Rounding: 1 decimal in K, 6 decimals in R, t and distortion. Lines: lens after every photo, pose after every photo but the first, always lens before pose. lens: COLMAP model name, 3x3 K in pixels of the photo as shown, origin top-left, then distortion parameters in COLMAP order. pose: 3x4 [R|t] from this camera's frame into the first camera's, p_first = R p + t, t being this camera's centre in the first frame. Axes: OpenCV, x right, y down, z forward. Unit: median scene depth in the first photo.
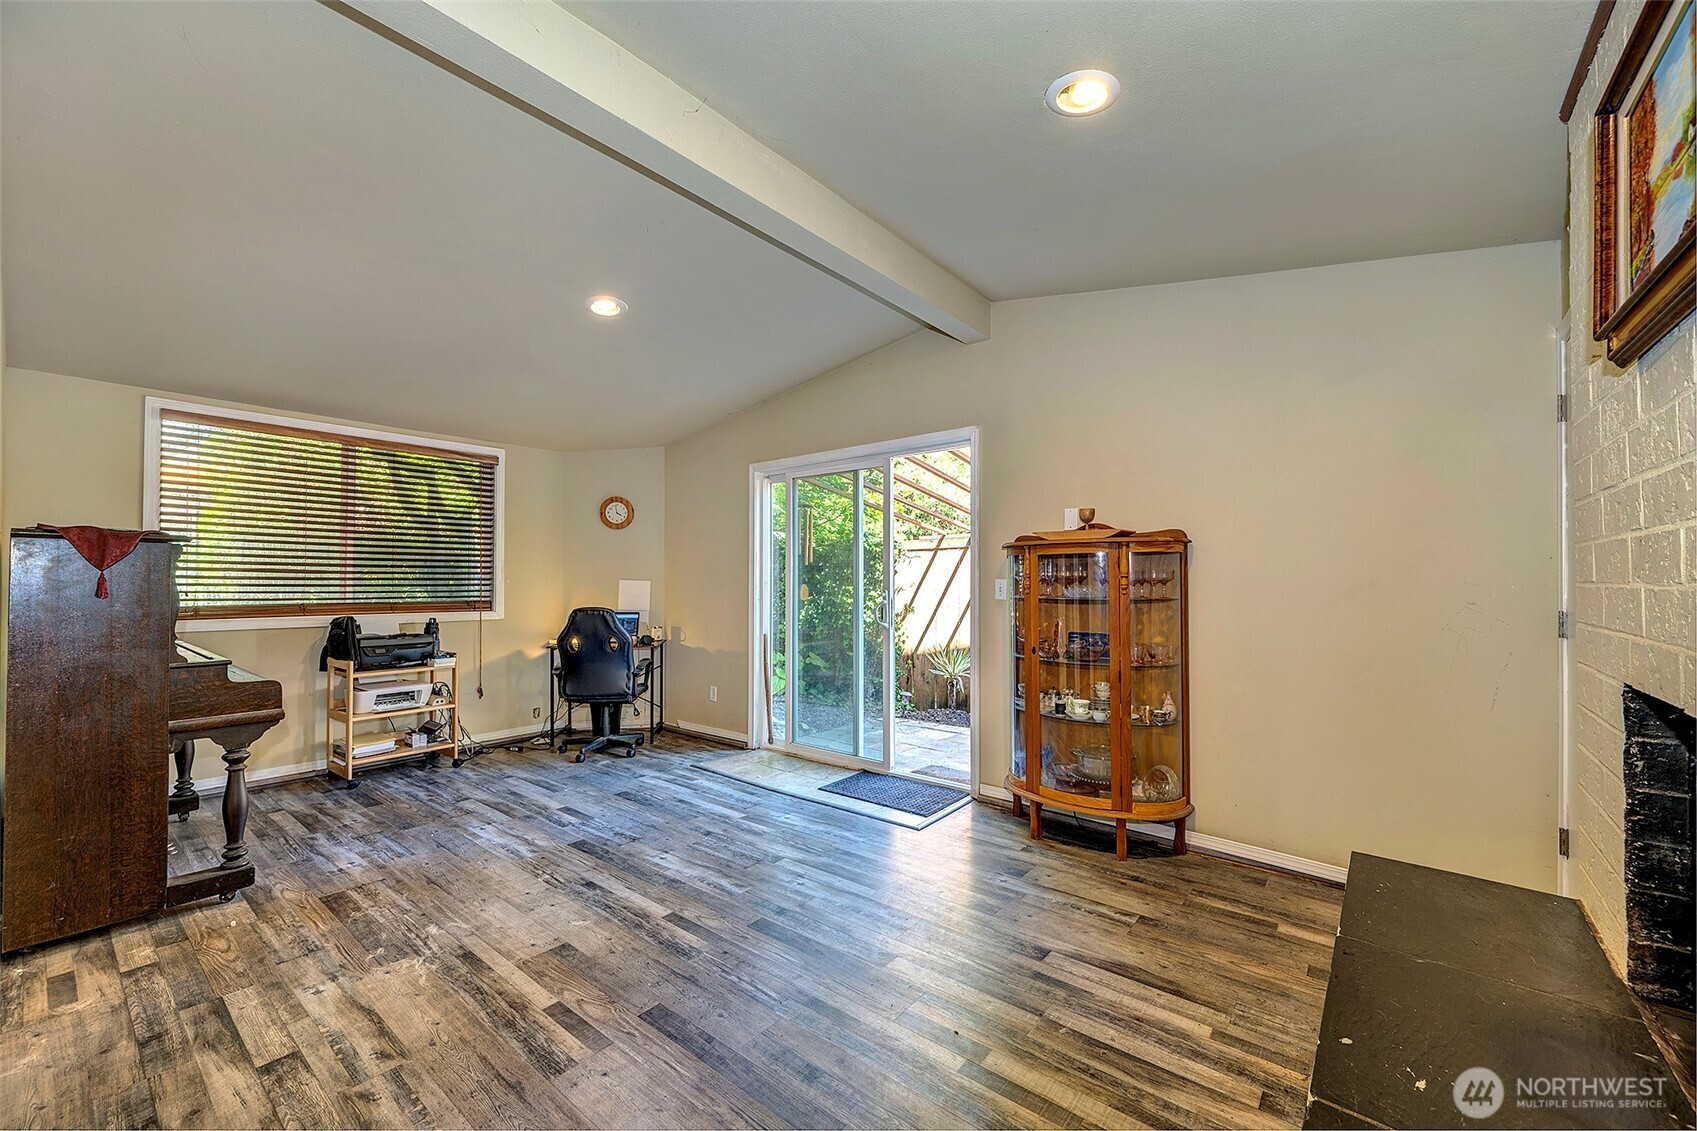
lens RADIAL K [[672.3, 0, 854.5], [0, 672.3, 572.9], [0, 0, 1]] dist [-0.001516, -0.000192]
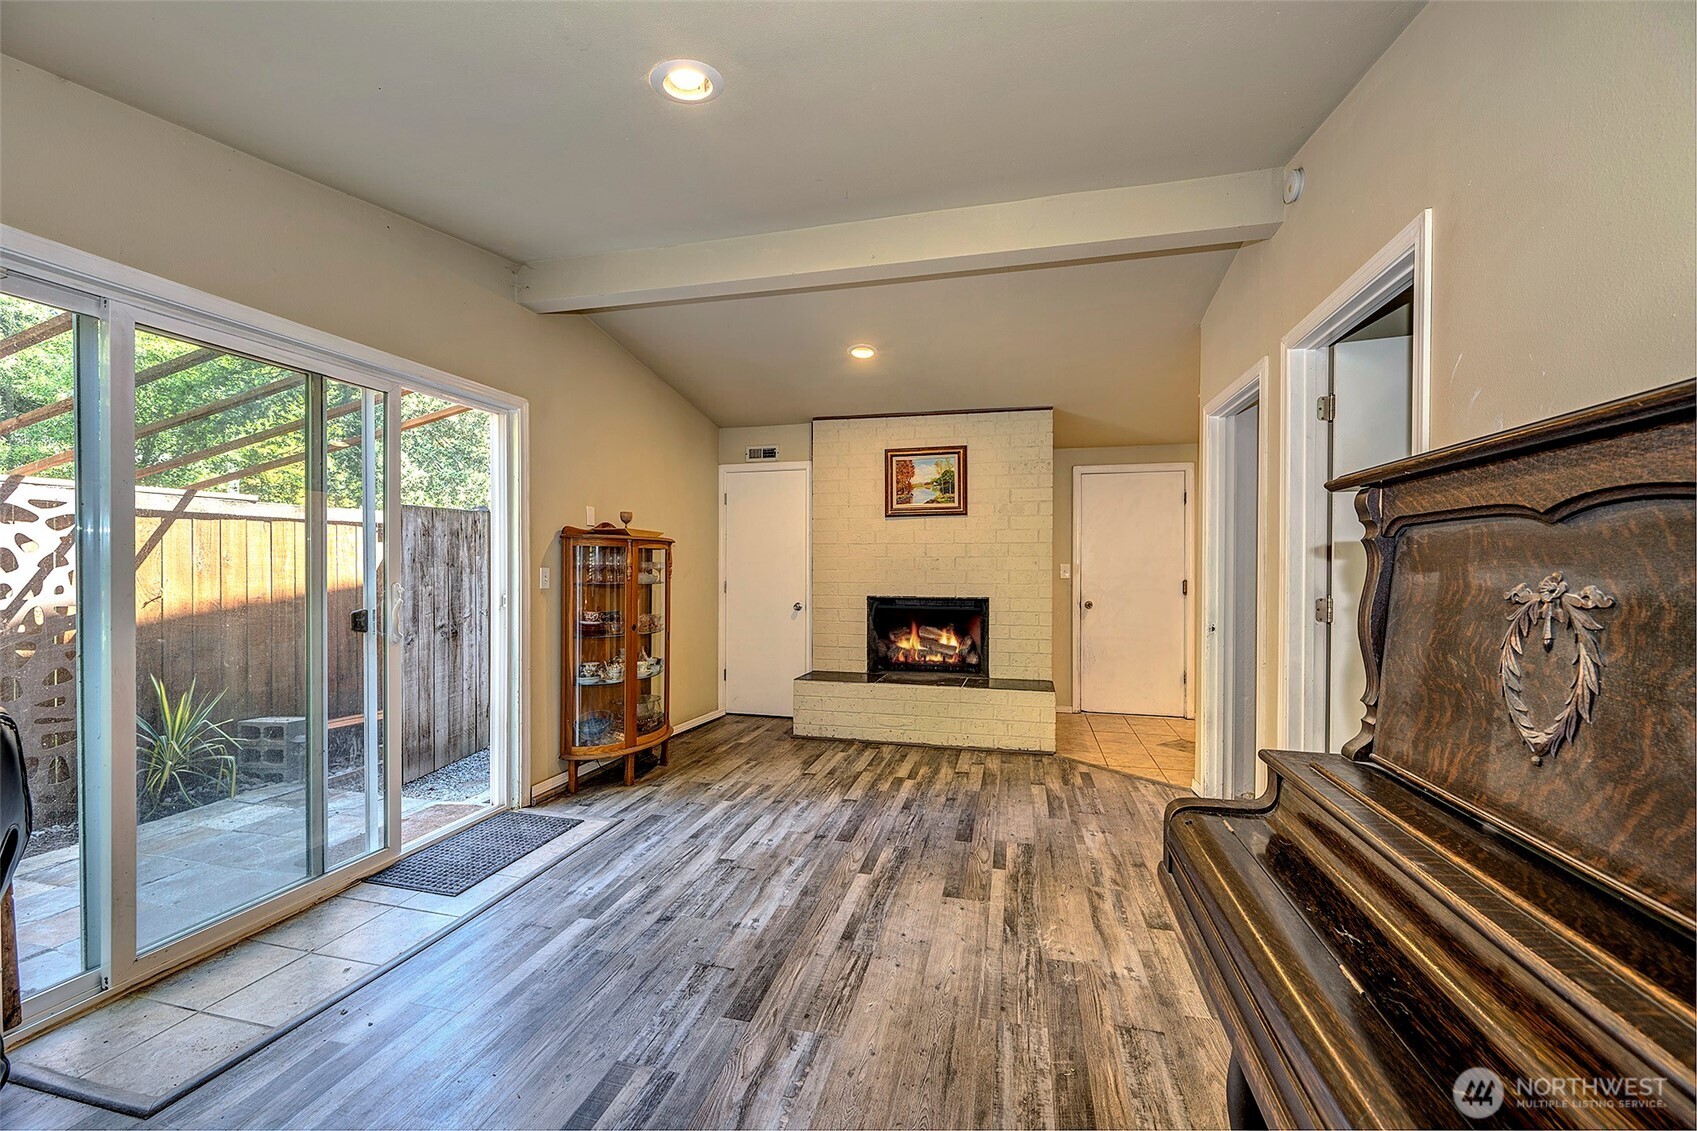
lens RADIAL K [[672.3, 0, 854.5], [0, 672.3, 572.9], [0, 0, 1]] dist [-0.001516, -0.000192]
pose [[-0.428302, -0.005836, 0.903617, -1.304188], [-0.009910, 0.999949, 0.001761, 0.016521], [-0.903581, -0.008201, -0.428339, 1.540199]]
